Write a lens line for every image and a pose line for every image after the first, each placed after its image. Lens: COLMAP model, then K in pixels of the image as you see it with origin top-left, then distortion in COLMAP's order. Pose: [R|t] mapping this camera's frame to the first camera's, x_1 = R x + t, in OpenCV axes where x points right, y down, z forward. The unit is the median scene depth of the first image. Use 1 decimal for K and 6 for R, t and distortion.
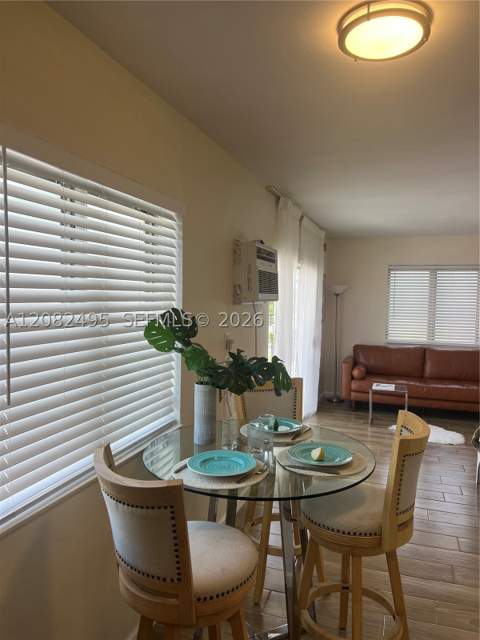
lens RADIAL K [[482.8, 0, 240.6], [0, 482.8, 324.5], [0, 0, 1]] dist [0.058262, -0.071410]
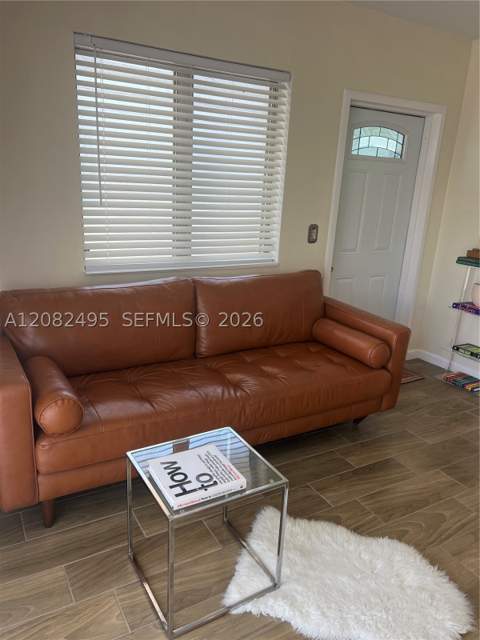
lens RADIAL K [[482.8, 0, 238.1], [0, 482.8, 323.6], [0, 0, 1]] dist [0.058262, -0.071410]
pose [[0.669507, -0.195934, 0.716499, 0.285294], [0.008566, 0.966557, 0.256311, -0.048591], [-0.742757, -0.165464, 0.648794, 1.766132]]
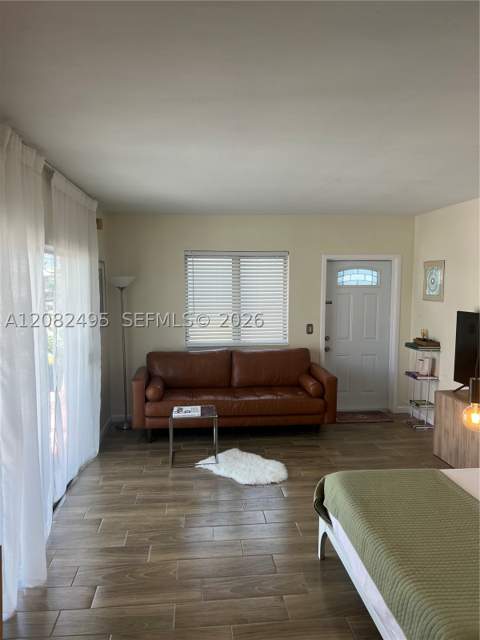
lens RADIAL K [[482.8, 0, 245.3], [0, 482.8, 318.0], [0, 0, 1]] dist [0.058262, -0.071410]
pose [[0.911908, -0.048819, 0.407482, 0.166150], [0.040880, 0.998767, 0.028174, -0.075703], [-0.408354, -0.009034, 0.912779, 0.589740]]
